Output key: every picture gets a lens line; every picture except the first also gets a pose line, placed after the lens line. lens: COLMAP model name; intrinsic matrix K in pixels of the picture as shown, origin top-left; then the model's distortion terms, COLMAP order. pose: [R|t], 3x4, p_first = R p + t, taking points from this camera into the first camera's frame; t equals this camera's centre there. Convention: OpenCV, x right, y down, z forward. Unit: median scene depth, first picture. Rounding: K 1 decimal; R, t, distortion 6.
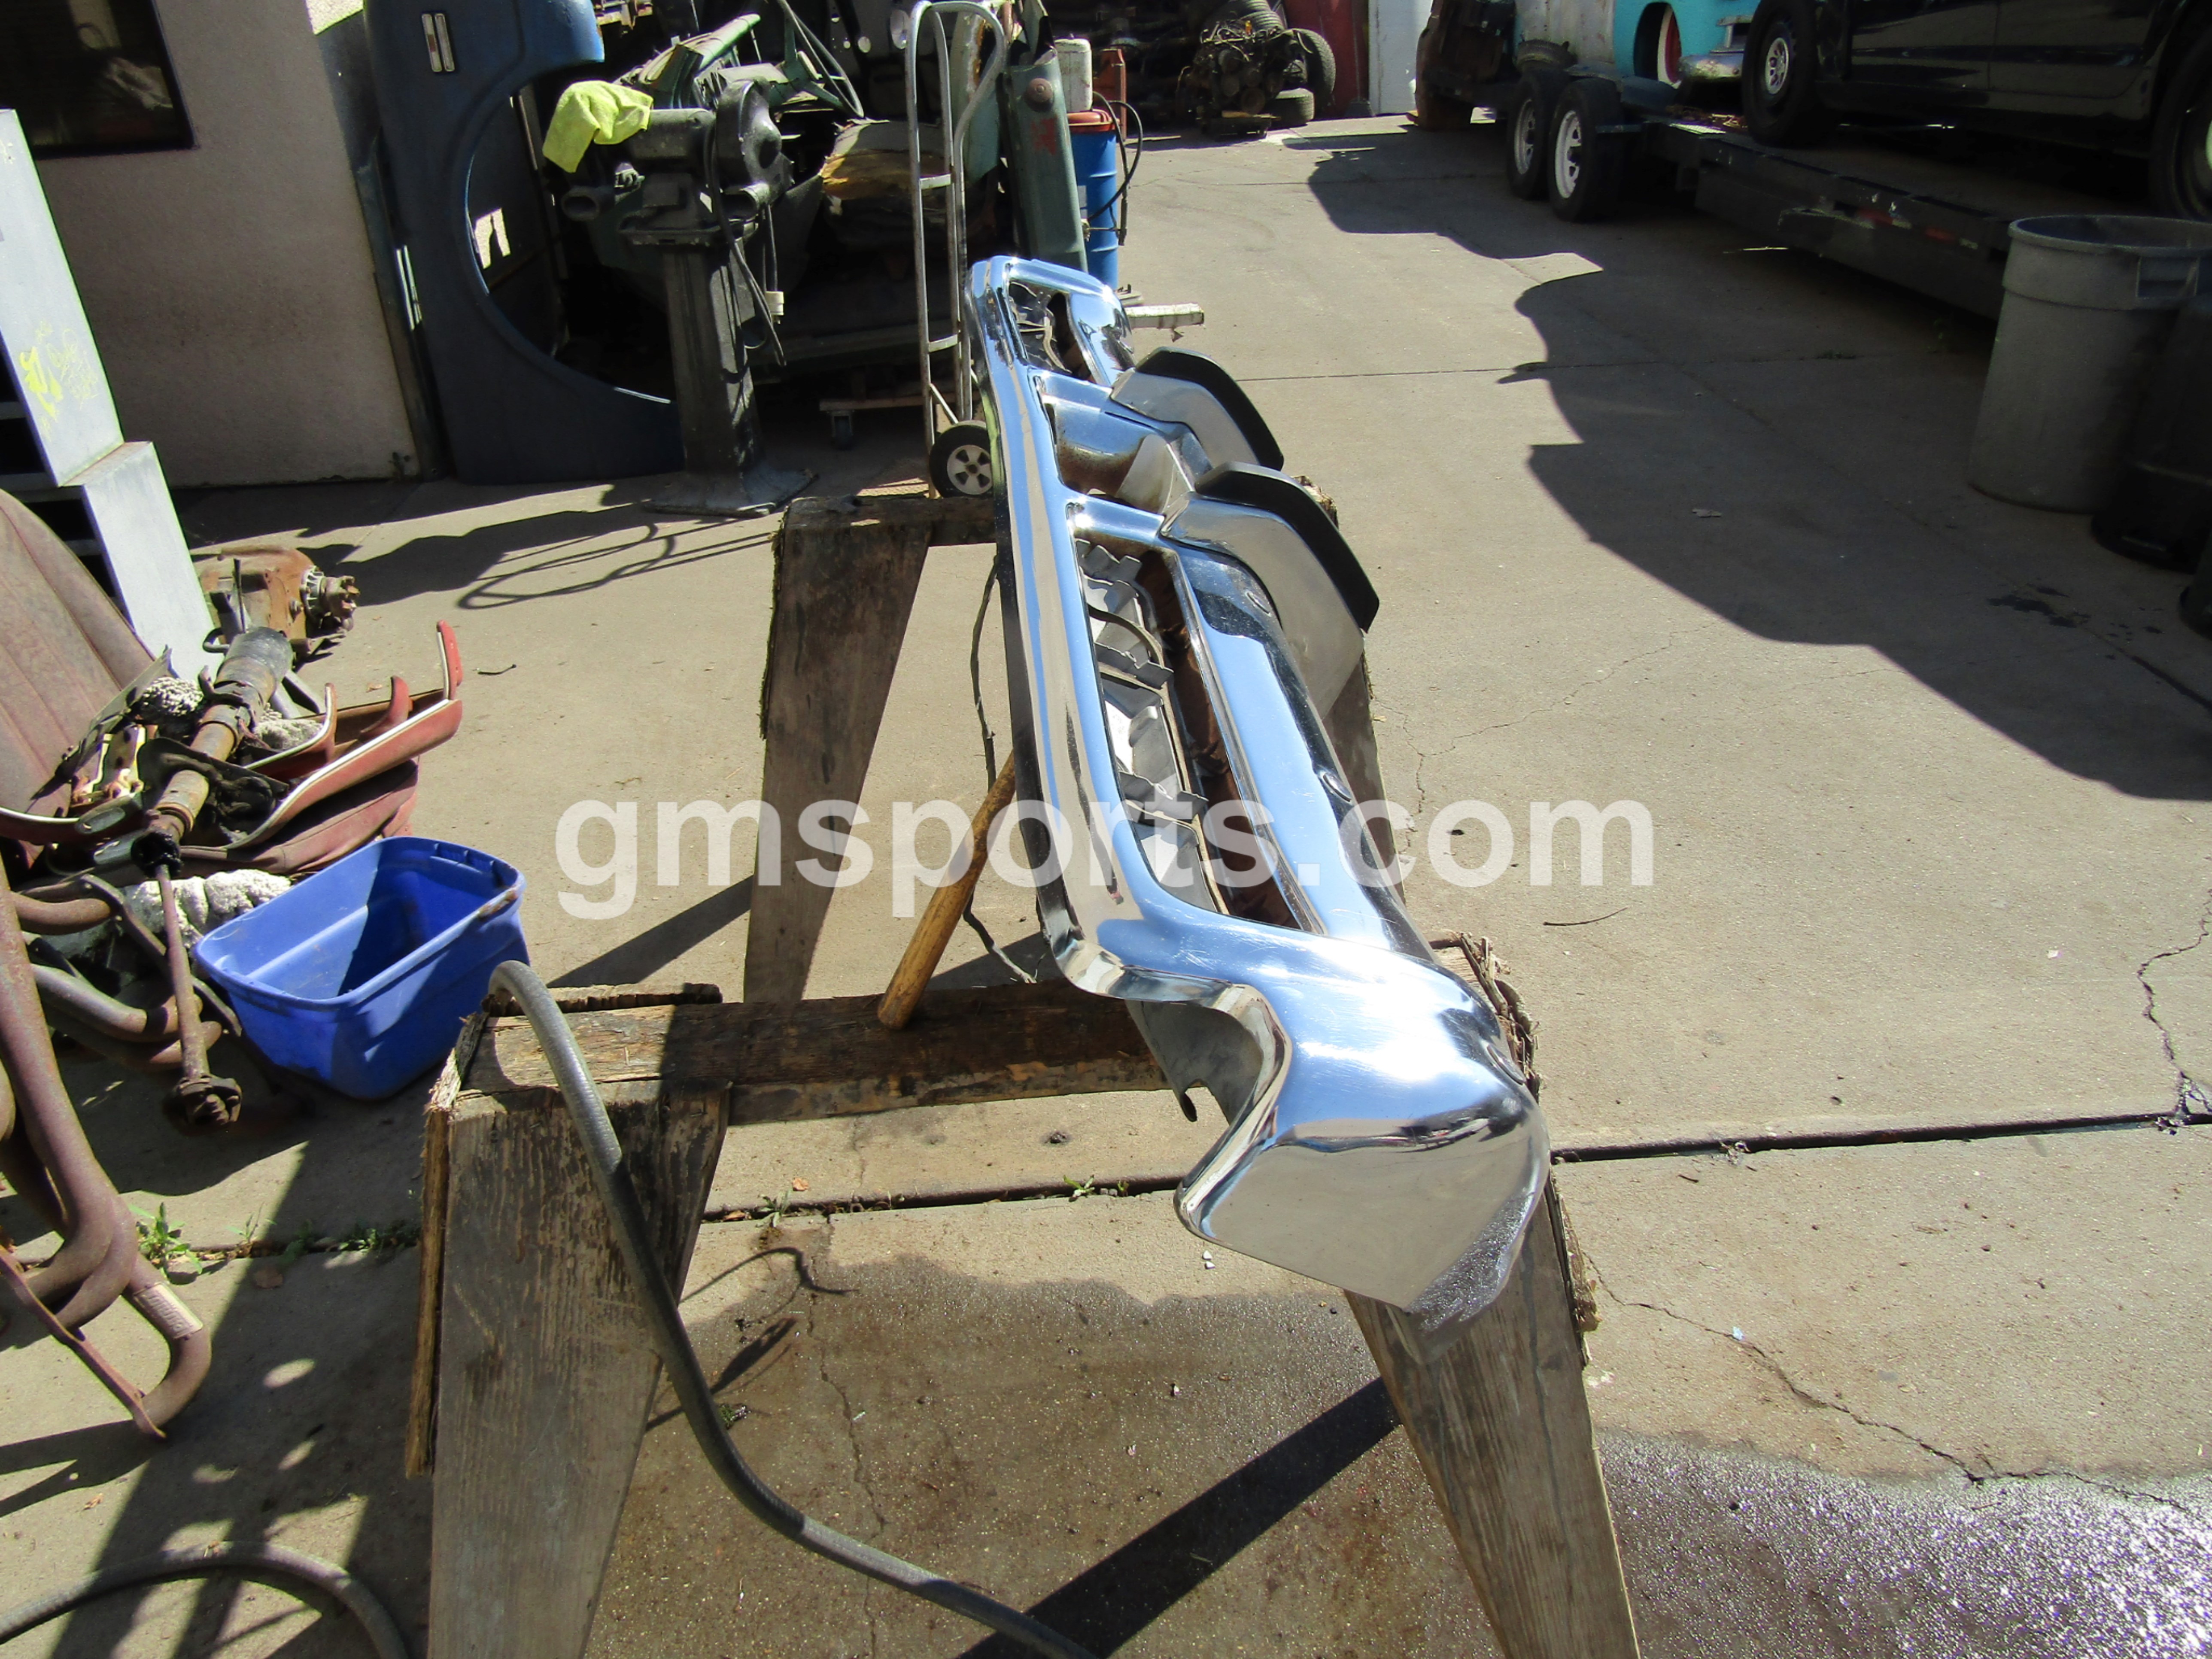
lens RADIAL K [[1579.0, 0, 1100.1], [0, 1579.0, 828.1], [0, 0, 1]] dist [-0.006133, -0.001760]
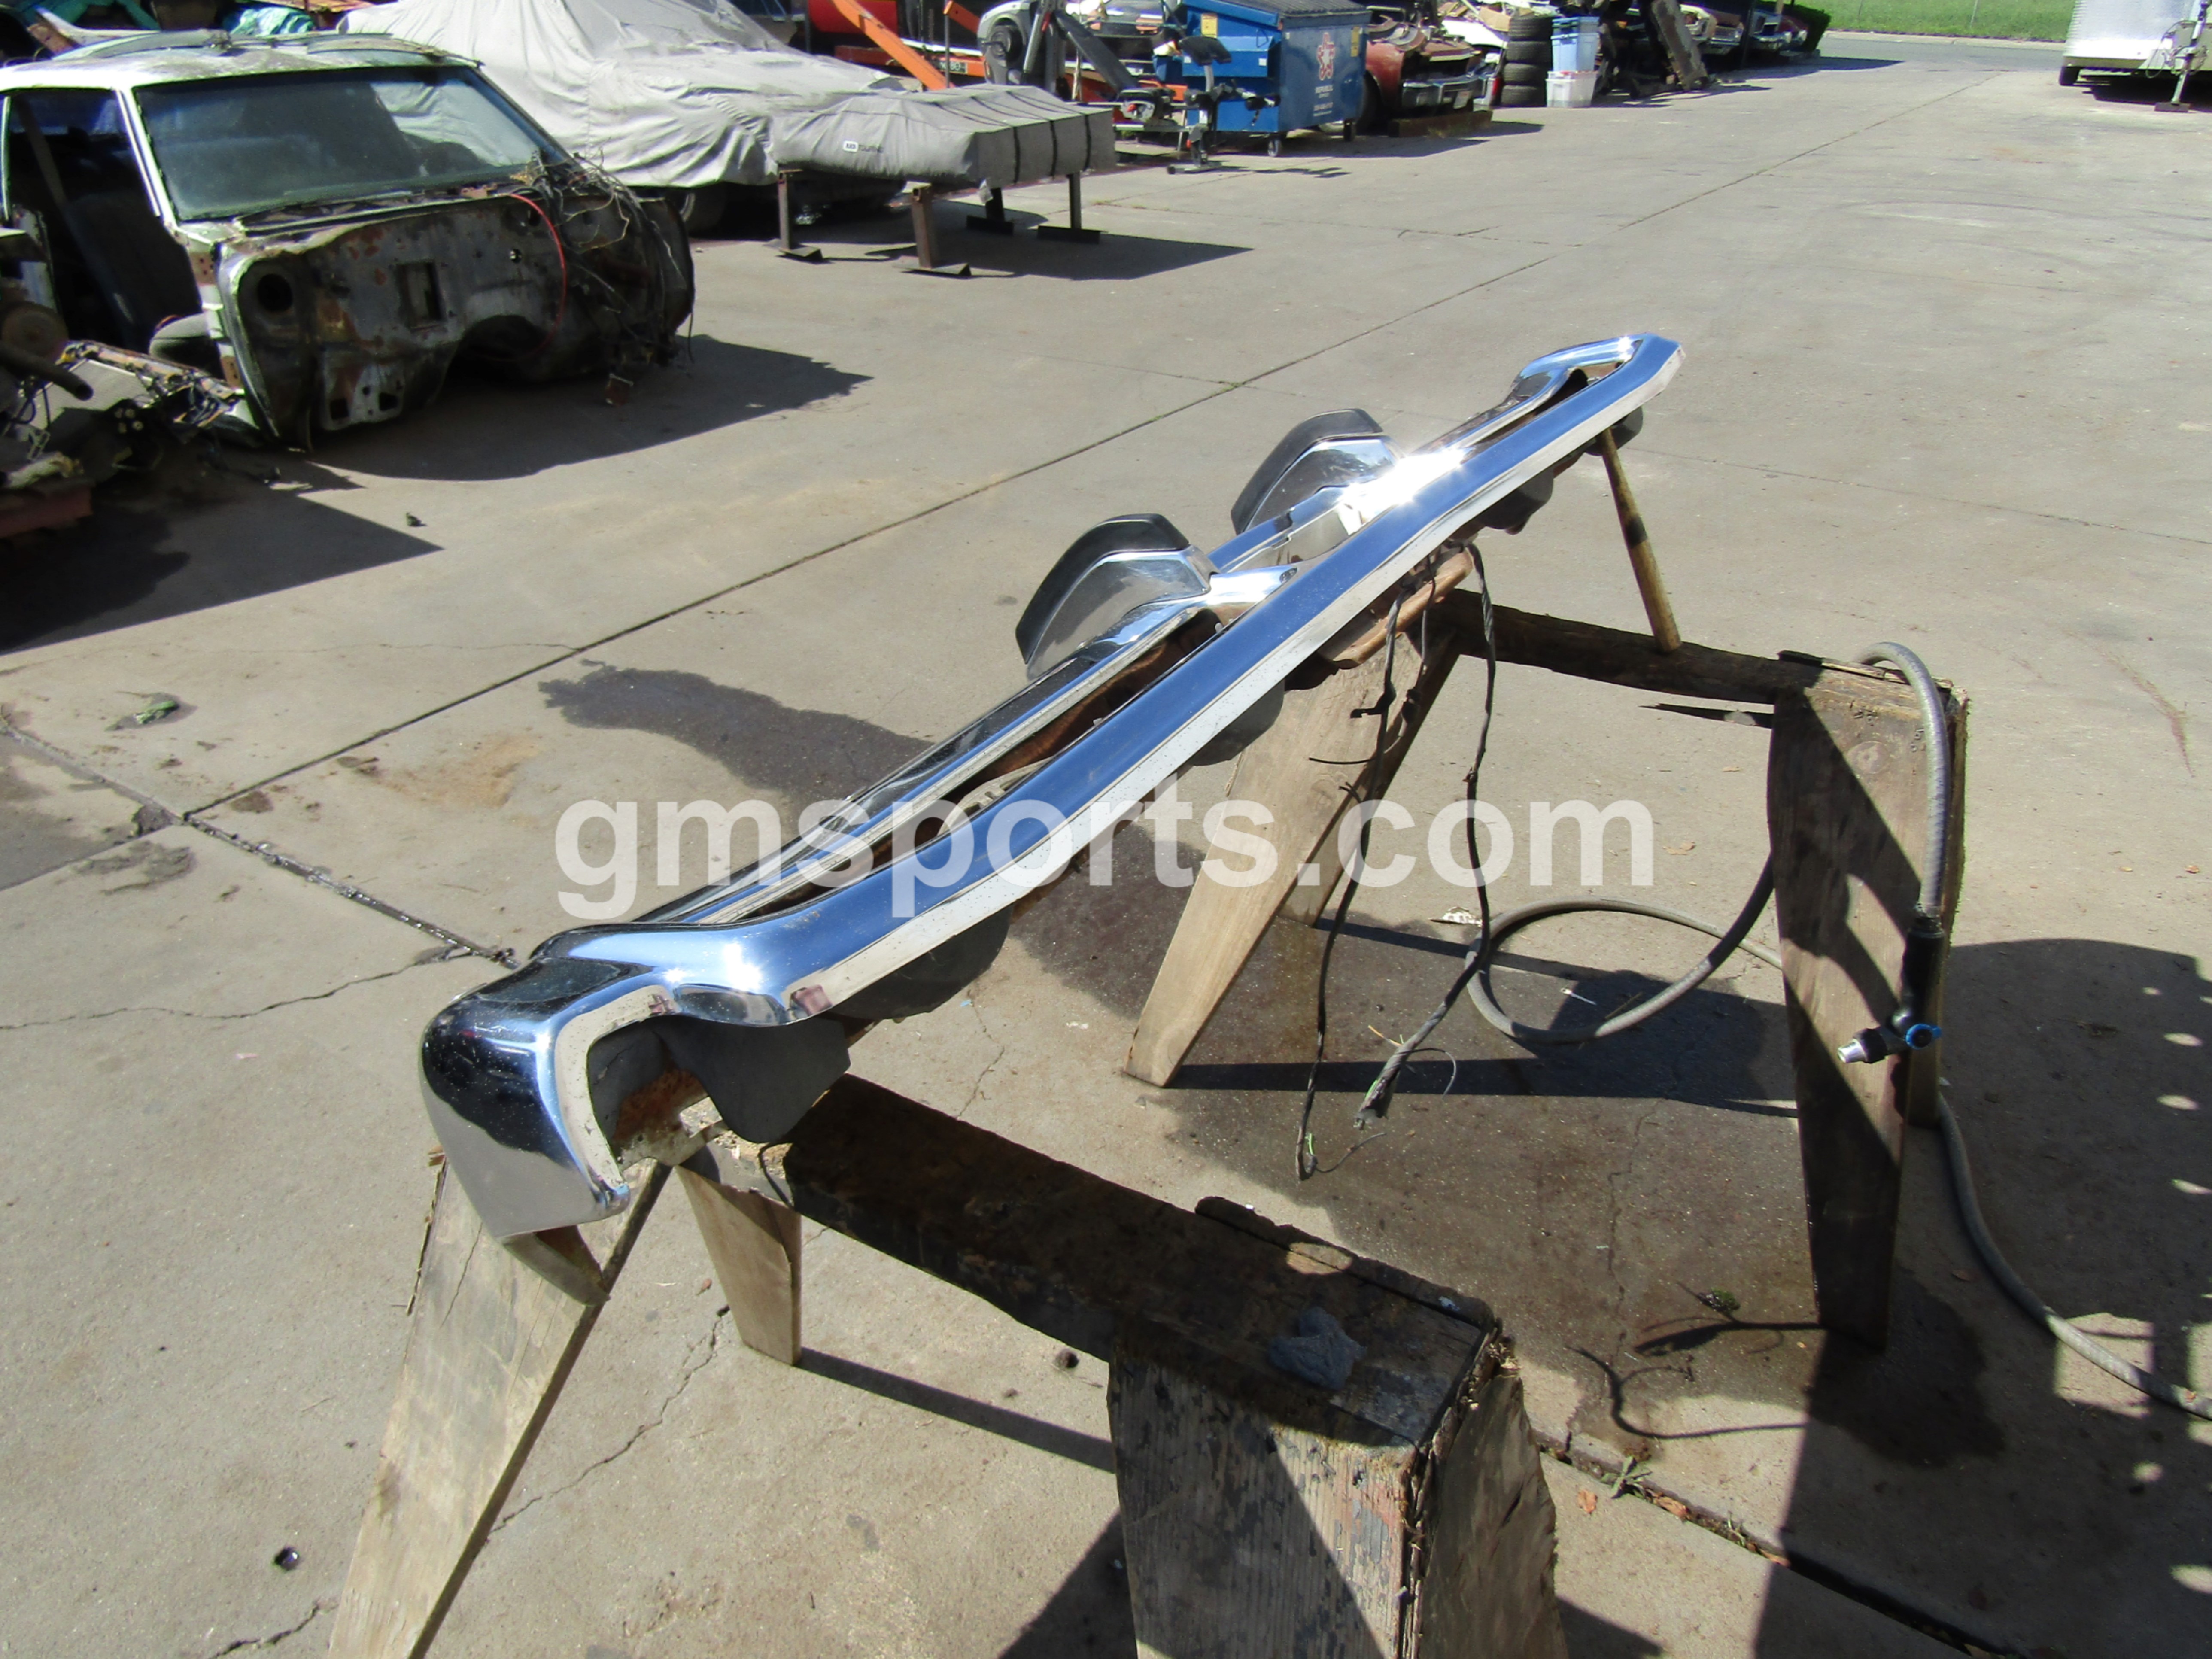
lens RADIAL K [[1579.0, 0, 1100.1], [0, 1579.0, 828.1], [0, 0, 1]] dist [-0.006133, -0.001760]
pose [[-0.803164, -0.269432, 0.531352, -0.189029], [0.306436, 0.578029, 0.756293, -0.385778], [-0.510906, 0.770252, -0.381688, 0.676738]]
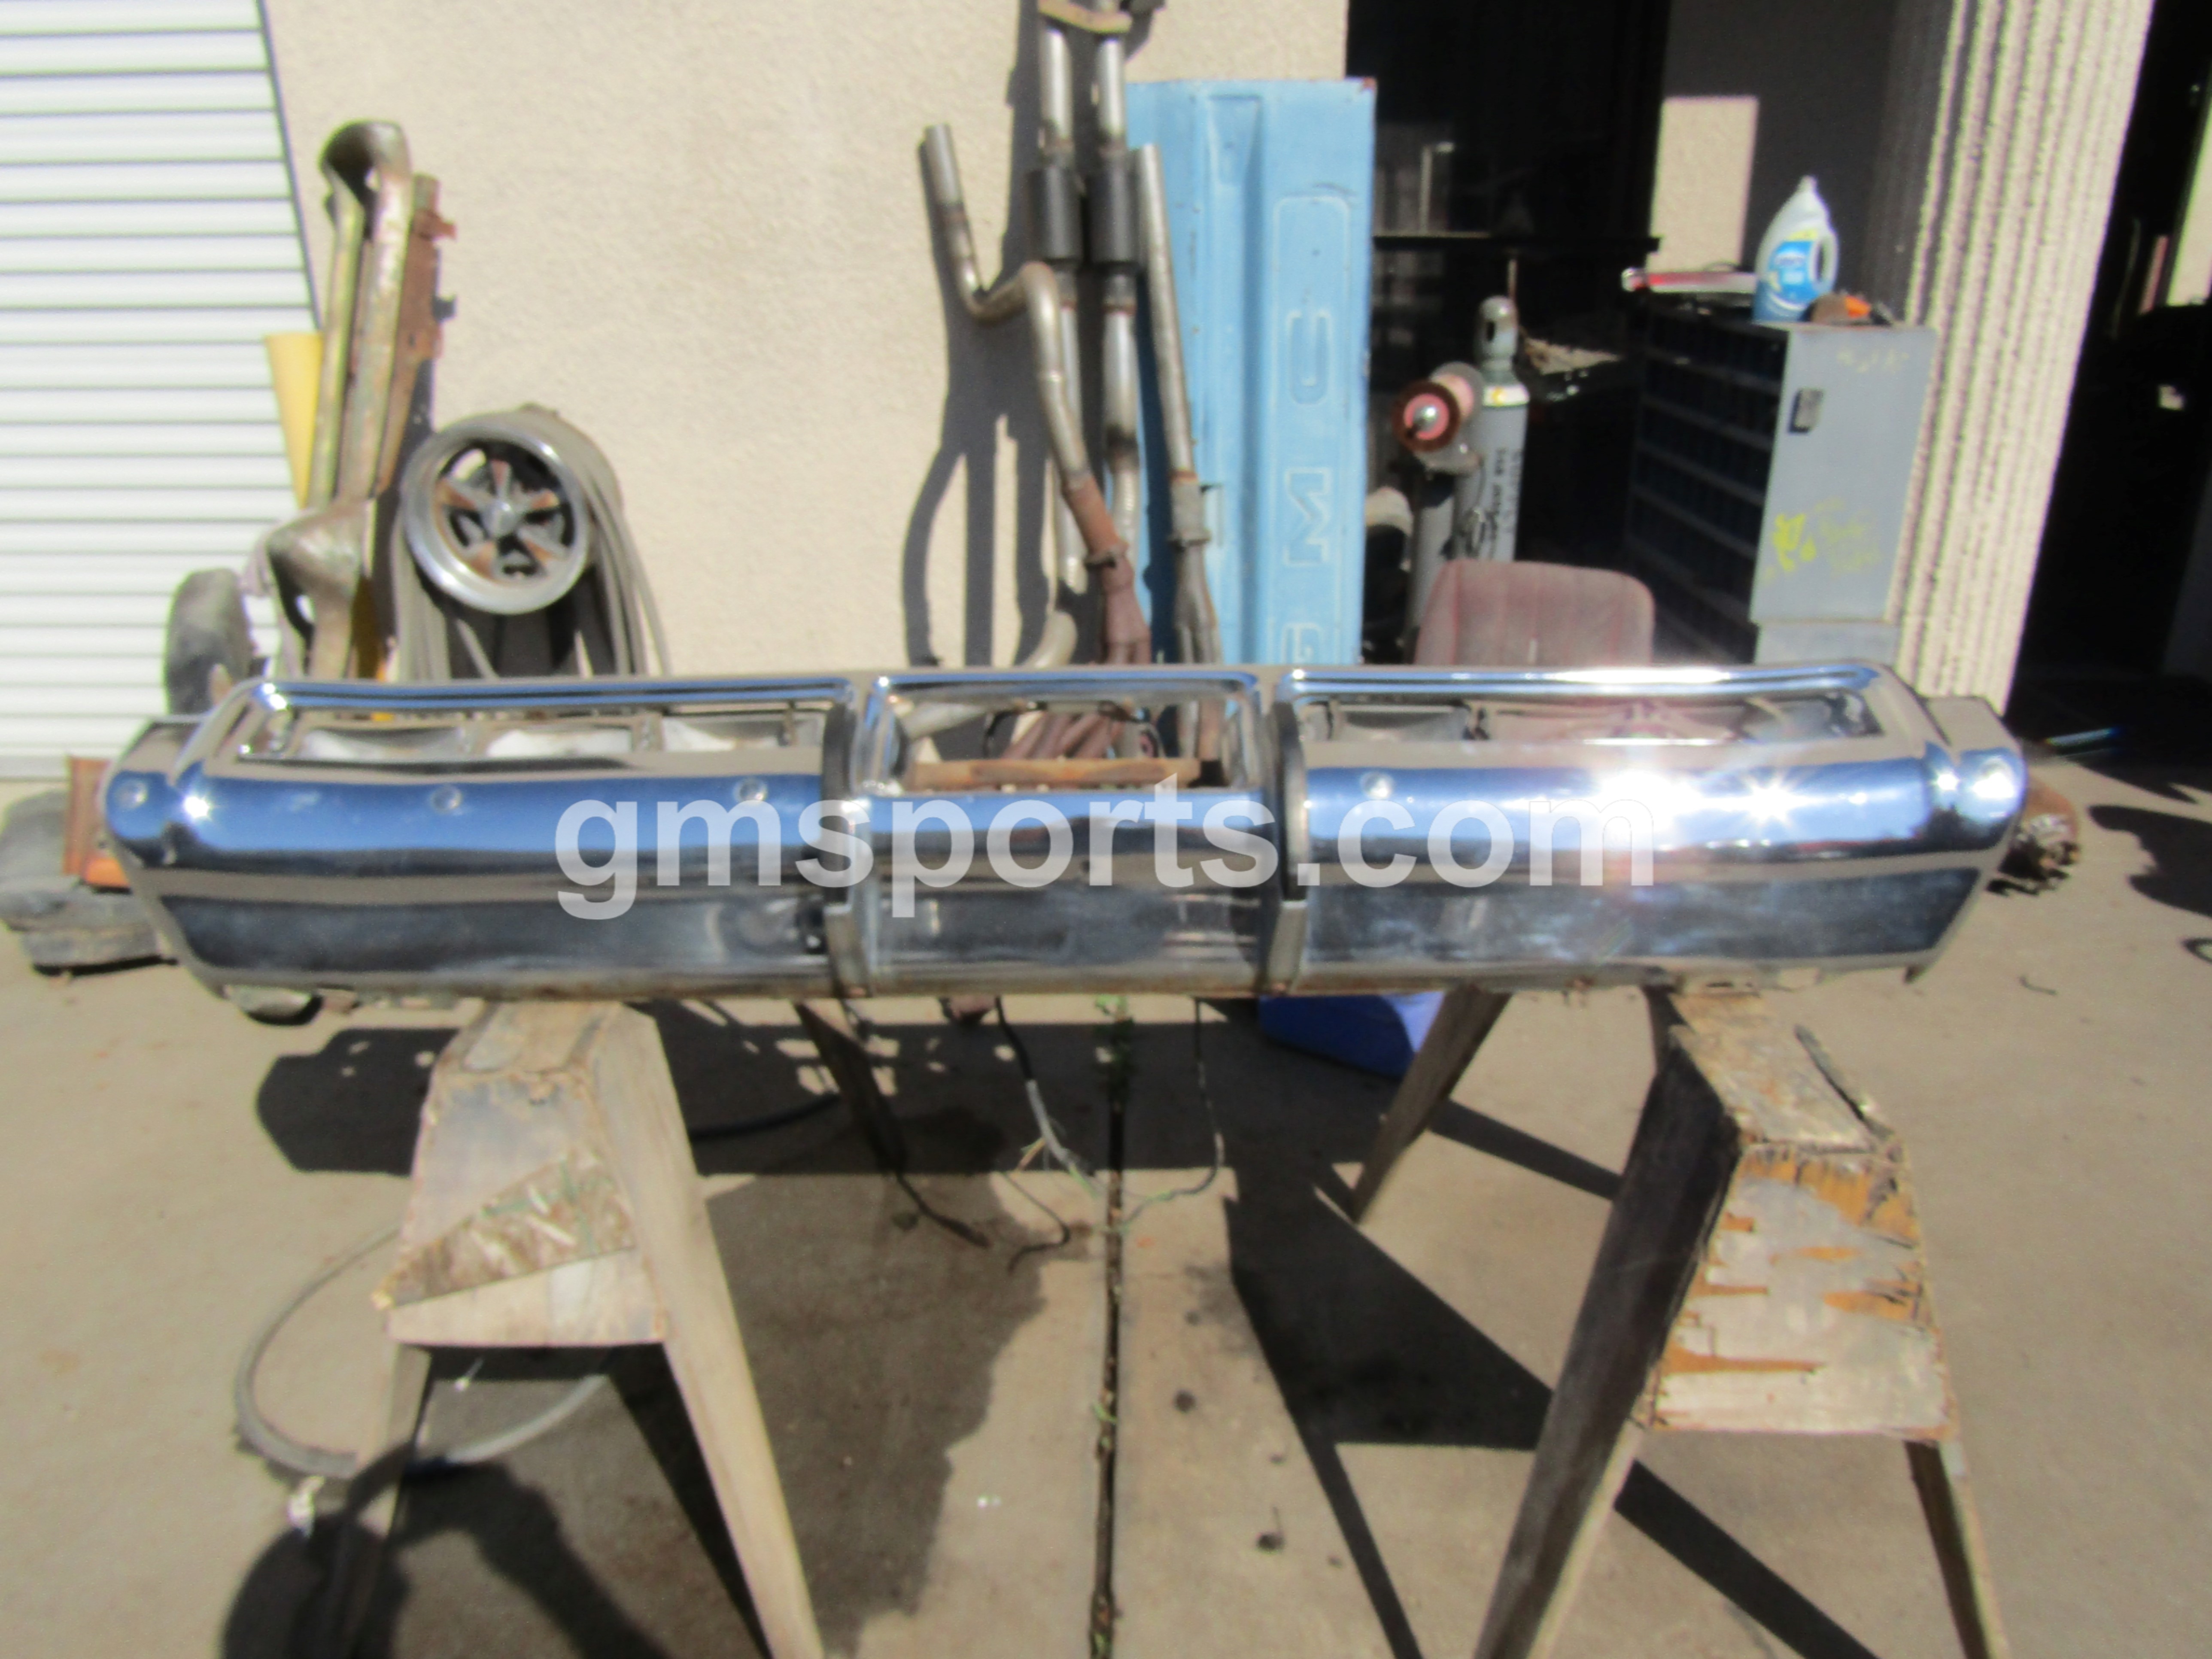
lens RADIAL K [[1578.7, 0, 1093.4], [0, 1578.7, 828.9], [0, 0, 1]] dist [-0.003699, 0.000639]
pose [[-0.101942, 0.407525, -0.907486, 0.427950], [-0.483049, 0.777194, 0.403278, -0.265935], [0.869639, 0.479471, 0.117626, 0.395846]]
